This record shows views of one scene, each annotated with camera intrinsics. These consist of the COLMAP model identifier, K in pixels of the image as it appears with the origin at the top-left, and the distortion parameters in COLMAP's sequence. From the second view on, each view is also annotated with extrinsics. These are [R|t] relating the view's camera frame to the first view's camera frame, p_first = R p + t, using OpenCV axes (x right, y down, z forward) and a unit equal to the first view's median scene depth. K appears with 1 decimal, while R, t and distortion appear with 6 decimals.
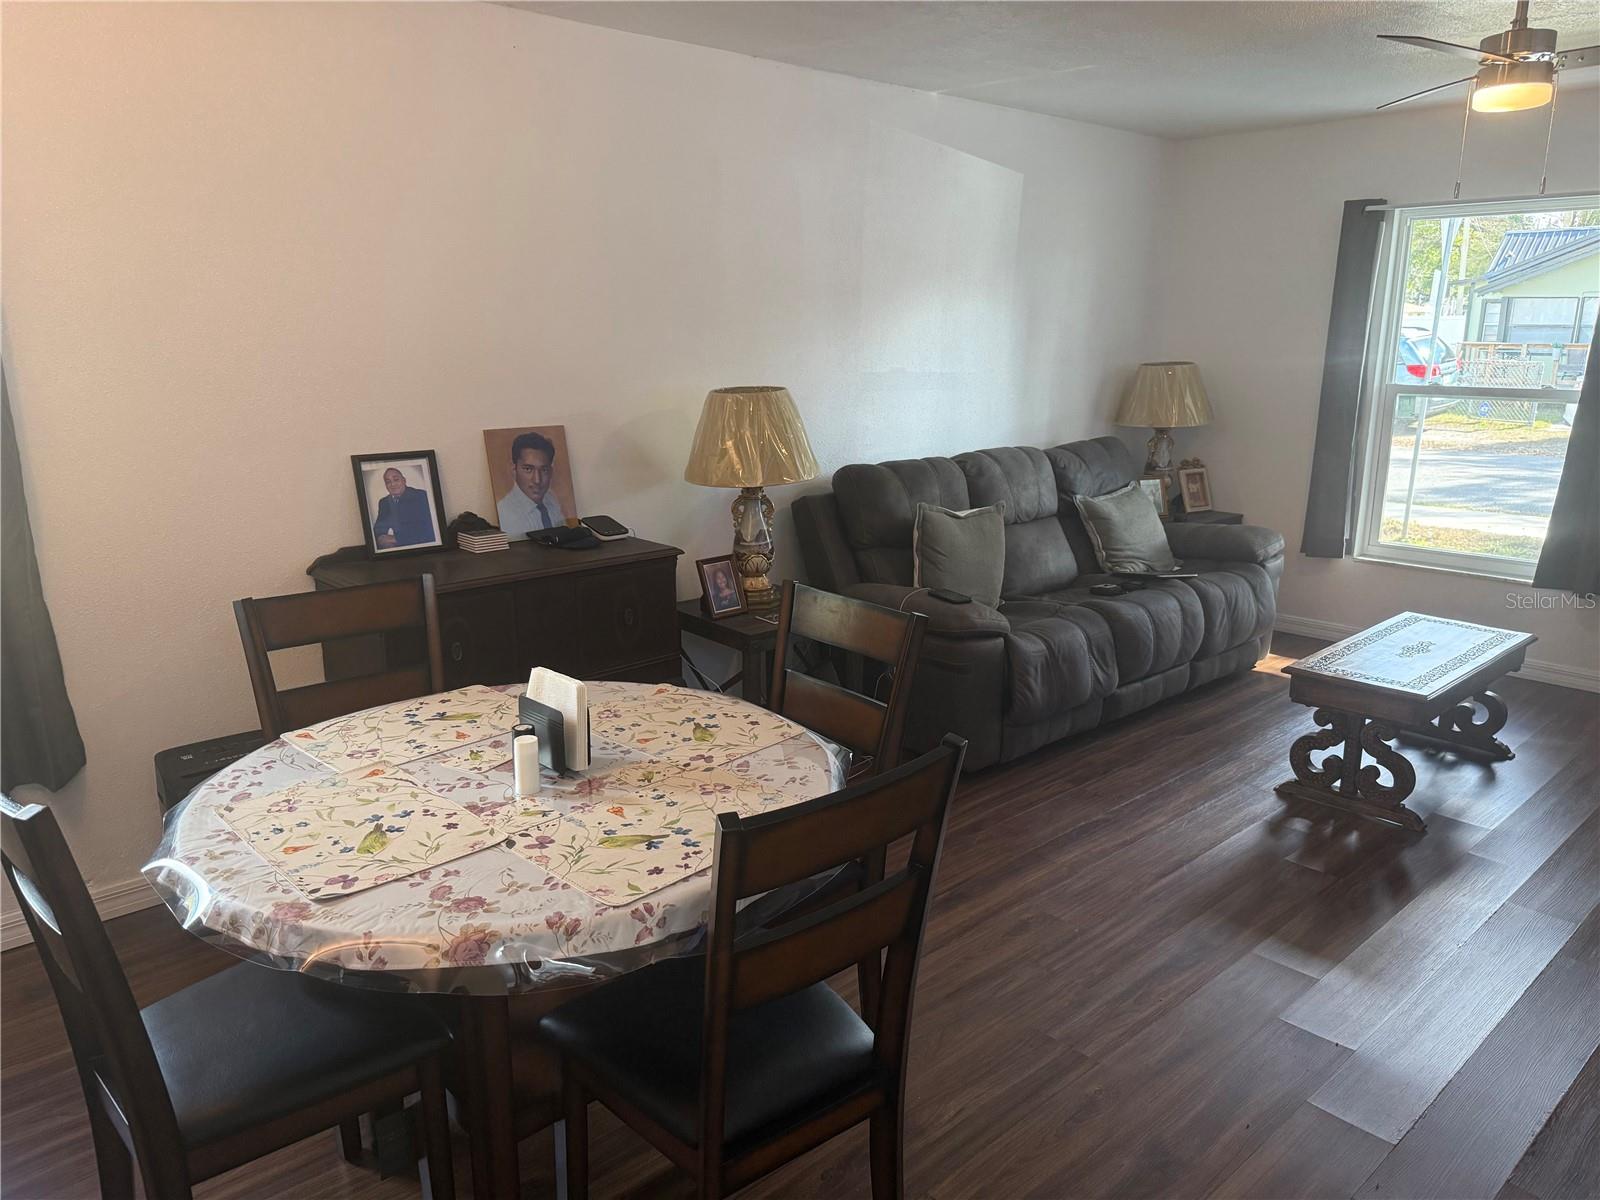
lens RADIAL K [[1110.8, 0, 801.1], [0, 1110.8, 603.7], [0, 0, 1]] dist [0.003841, 0.000439]
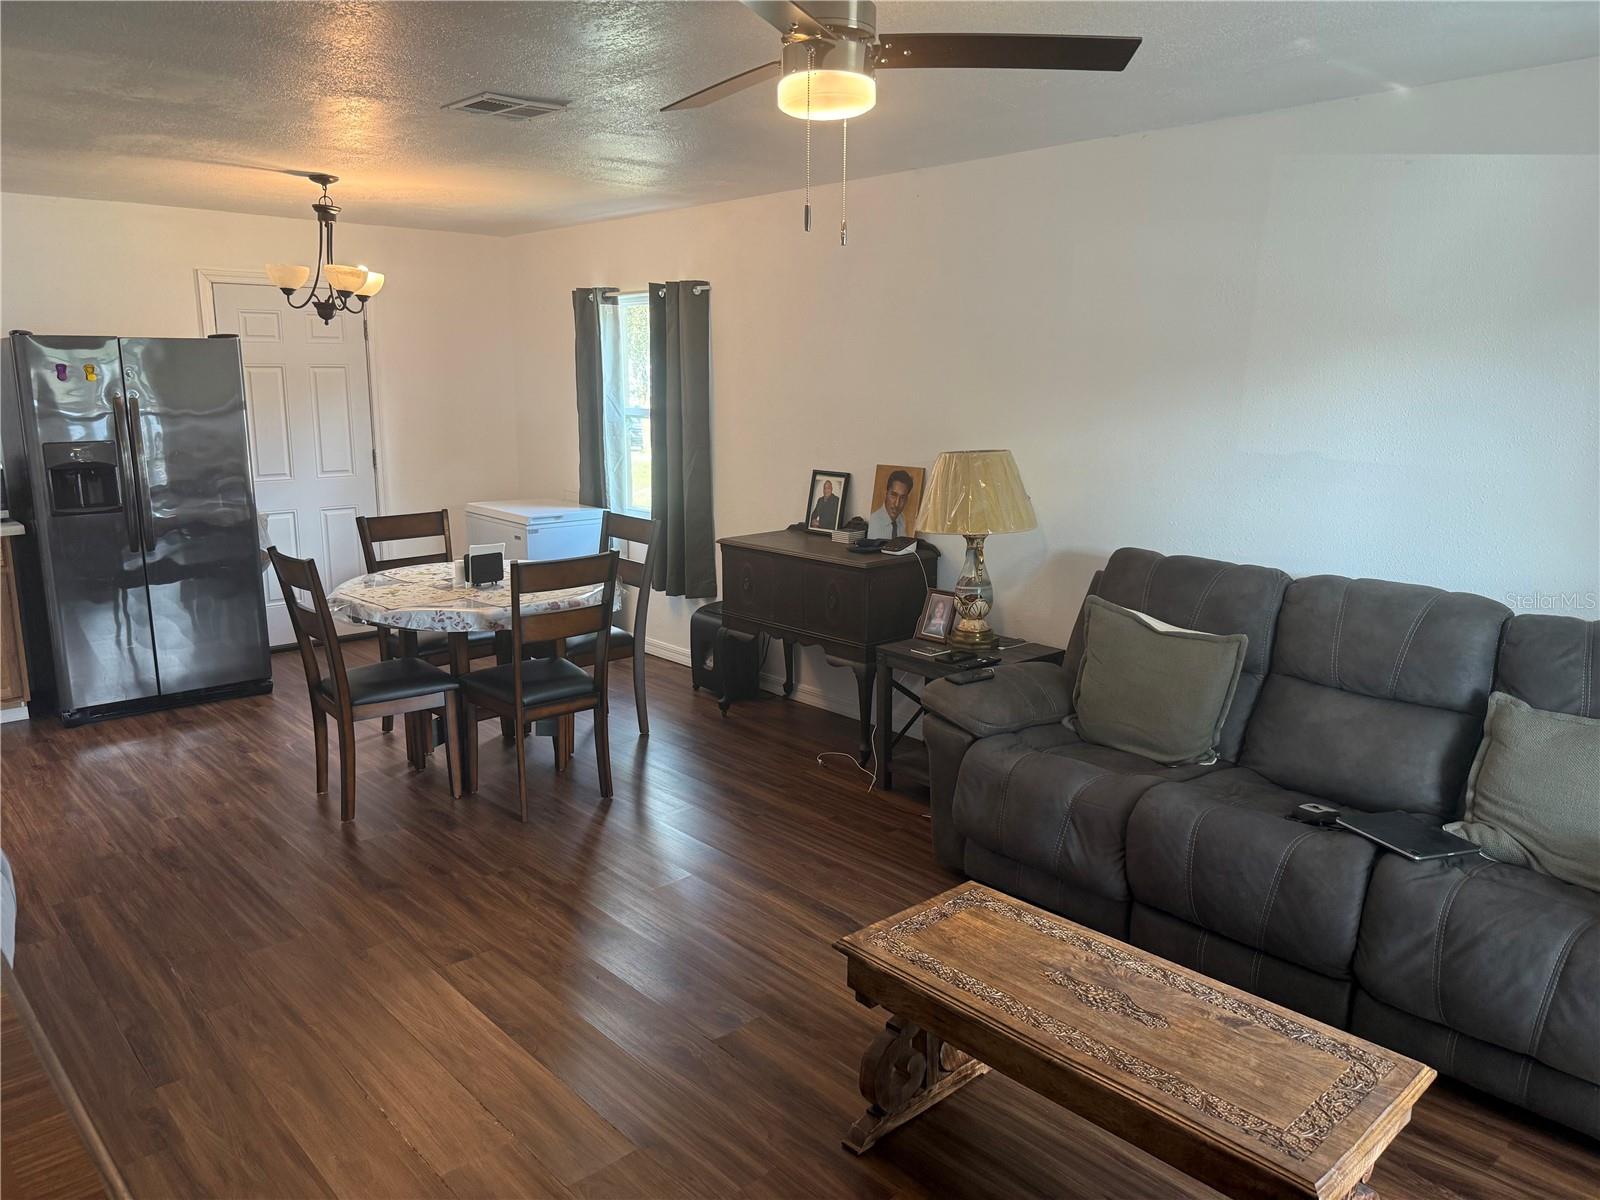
lens RADIAL K [[1110.8, 0, 799.5], [0, 1110.8, 598.5], [0, 0, 1]] dist [0.003841, 0.000439]
pose [[-0.017731, 0.195501, -0.980543, 1.175305], [-0.230503, 0.953481, 0.194274, -0.248422], [0.972910, 0.229462, 0.028158, 0.906755]]
